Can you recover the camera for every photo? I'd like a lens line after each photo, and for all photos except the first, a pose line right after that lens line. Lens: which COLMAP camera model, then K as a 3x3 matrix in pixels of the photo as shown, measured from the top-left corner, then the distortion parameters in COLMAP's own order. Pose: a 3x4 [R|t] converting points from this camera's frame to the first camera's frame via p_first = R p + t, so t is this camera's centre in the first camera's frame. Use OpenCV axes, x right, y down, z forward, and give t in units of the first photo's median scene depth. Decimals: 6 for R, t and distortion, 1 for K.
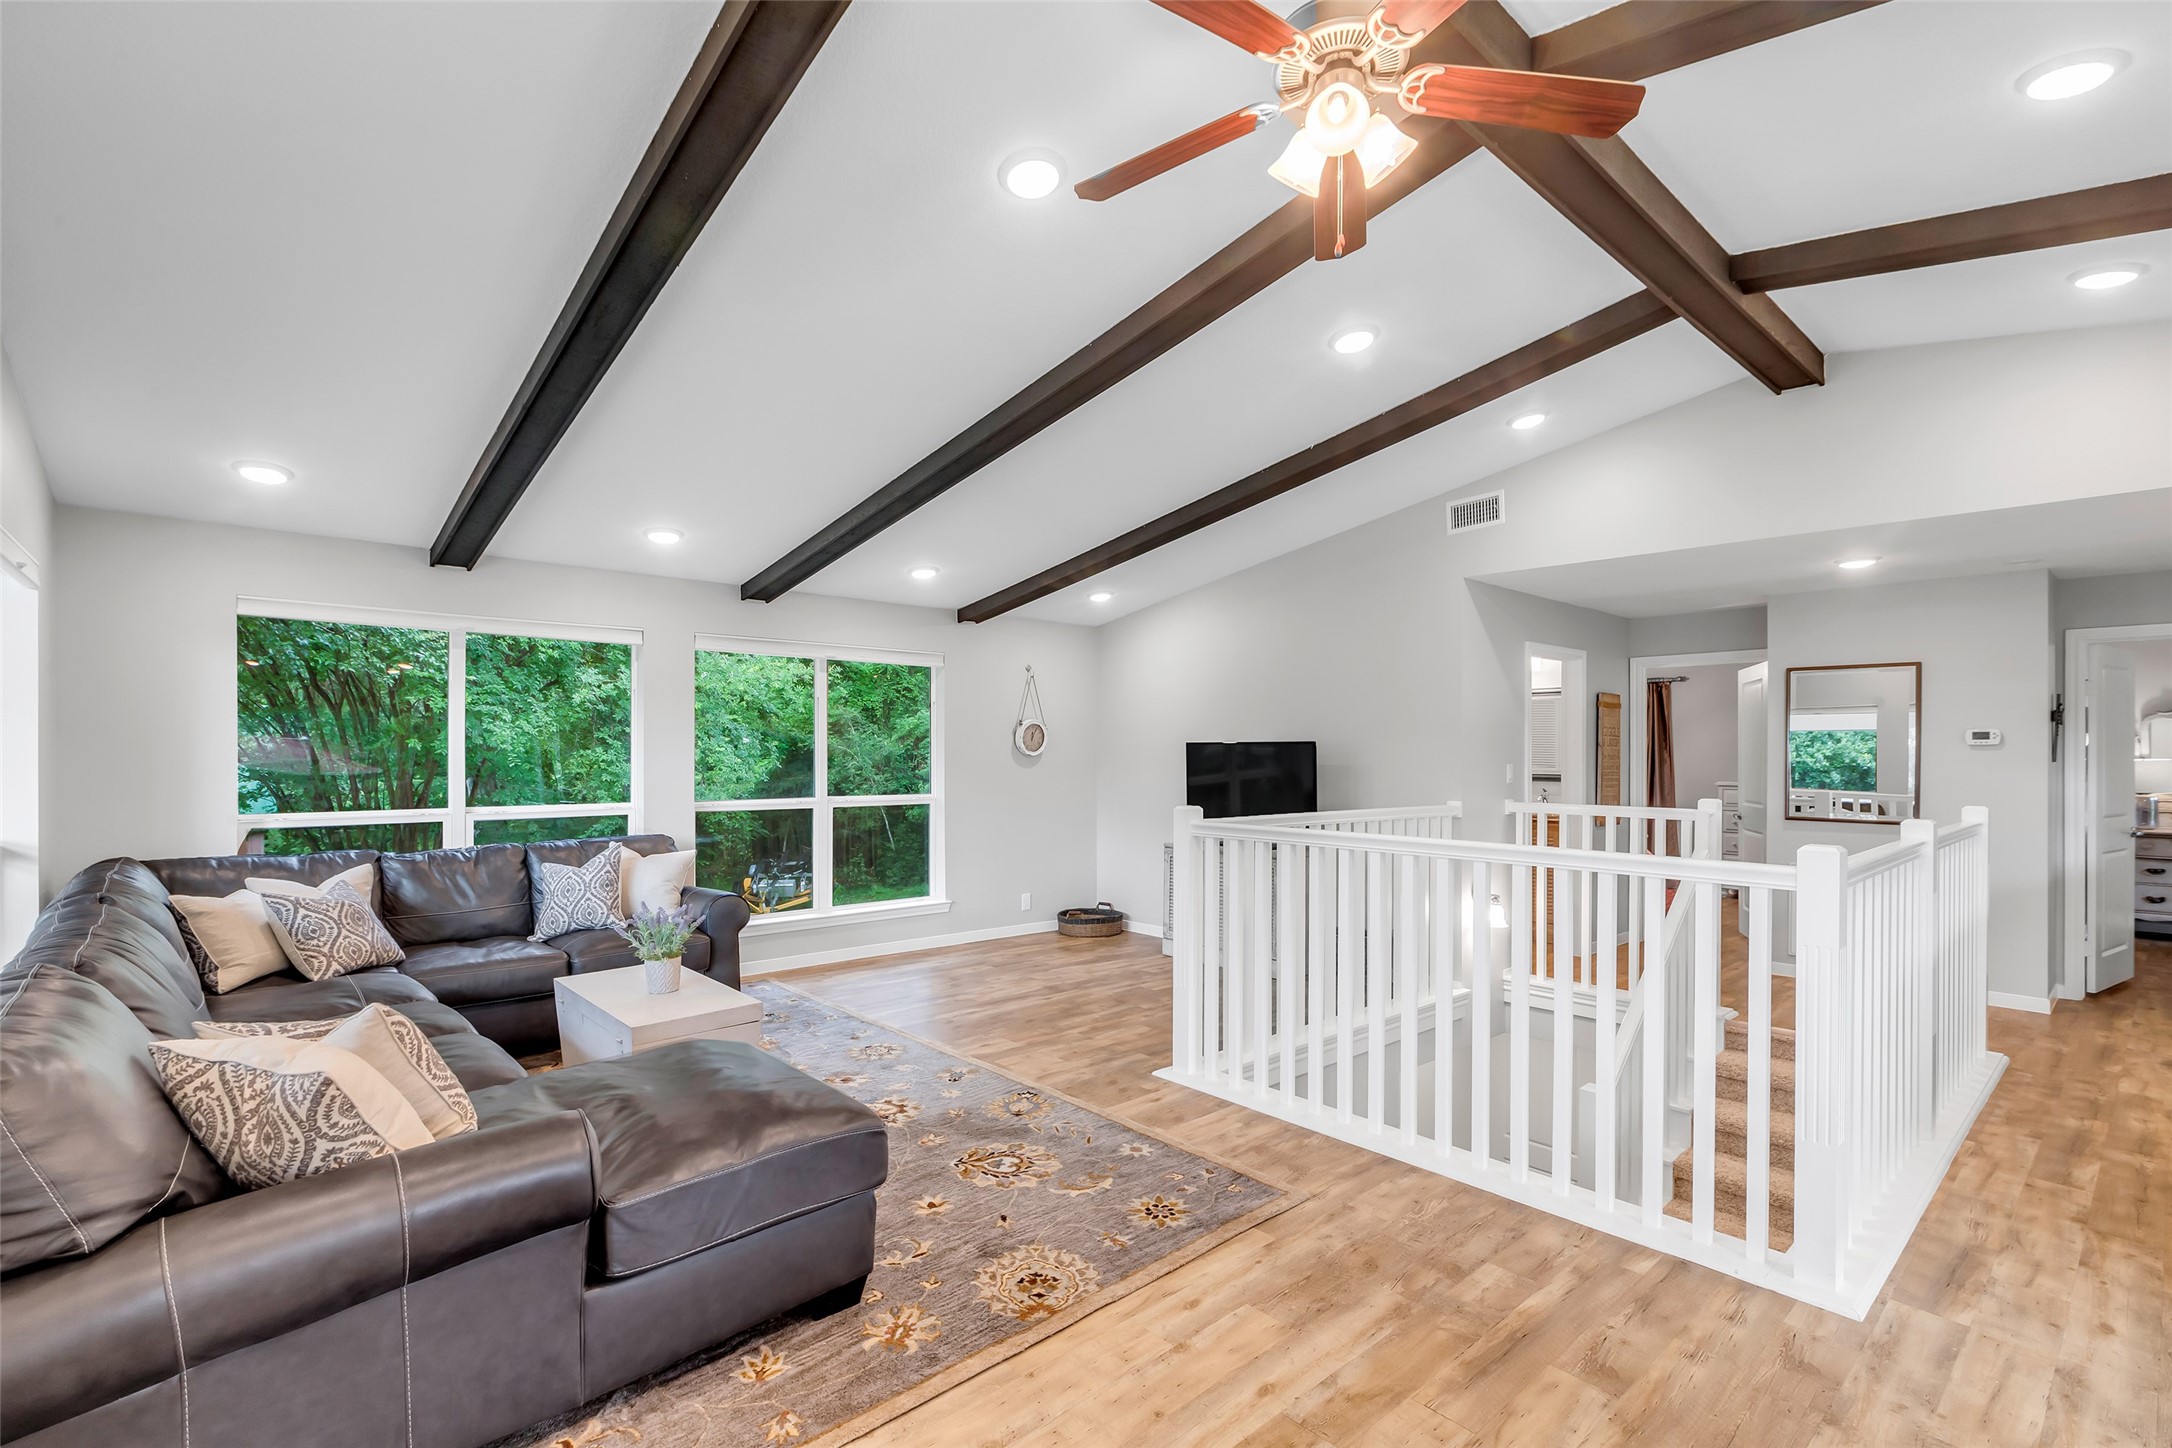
lens RADIAL K [[948.2, 0, 1090.1], [0, 948.2, 741.5], [0, 0, 1]] dist [0.003842, -0.000398]
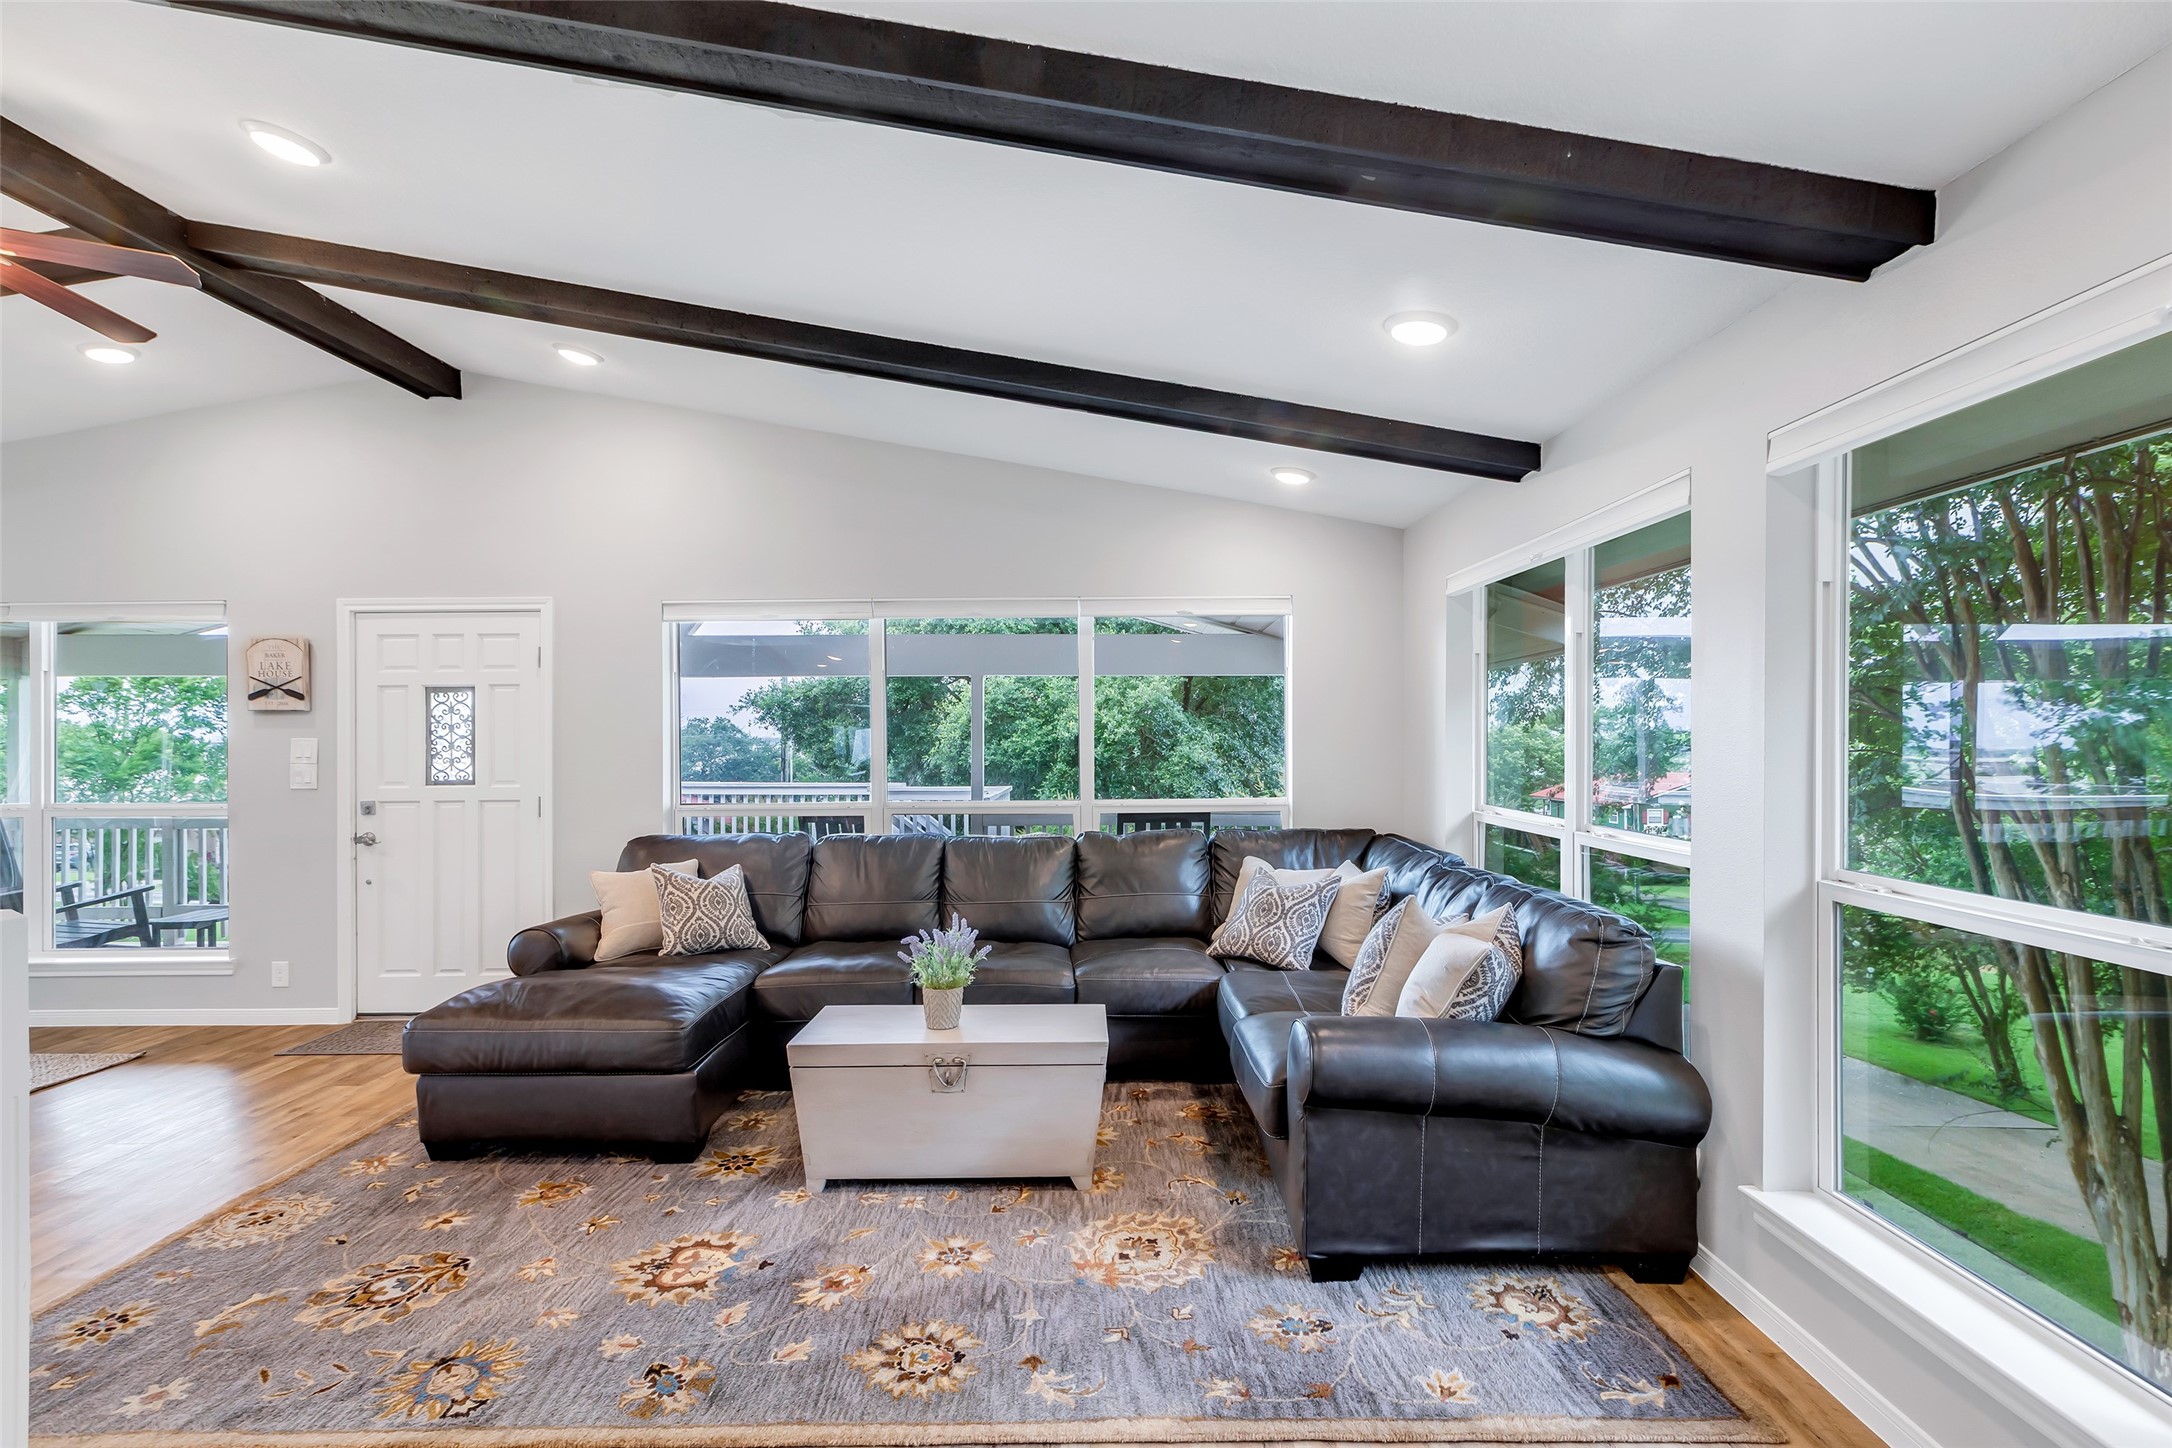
lens RADIAL K [[948.2, 0, 1094.9], [0, 948.2, 737.1], [0, 0, 1]] dist [0.003842, -0.000398]
pose [[-0.644655, -0.003881, -0.764464, 0.129890], [0.007660, 0.999904, -0.011536, 0.012335], [0.764435, -0.013293, -0.644563, 1.871900]]
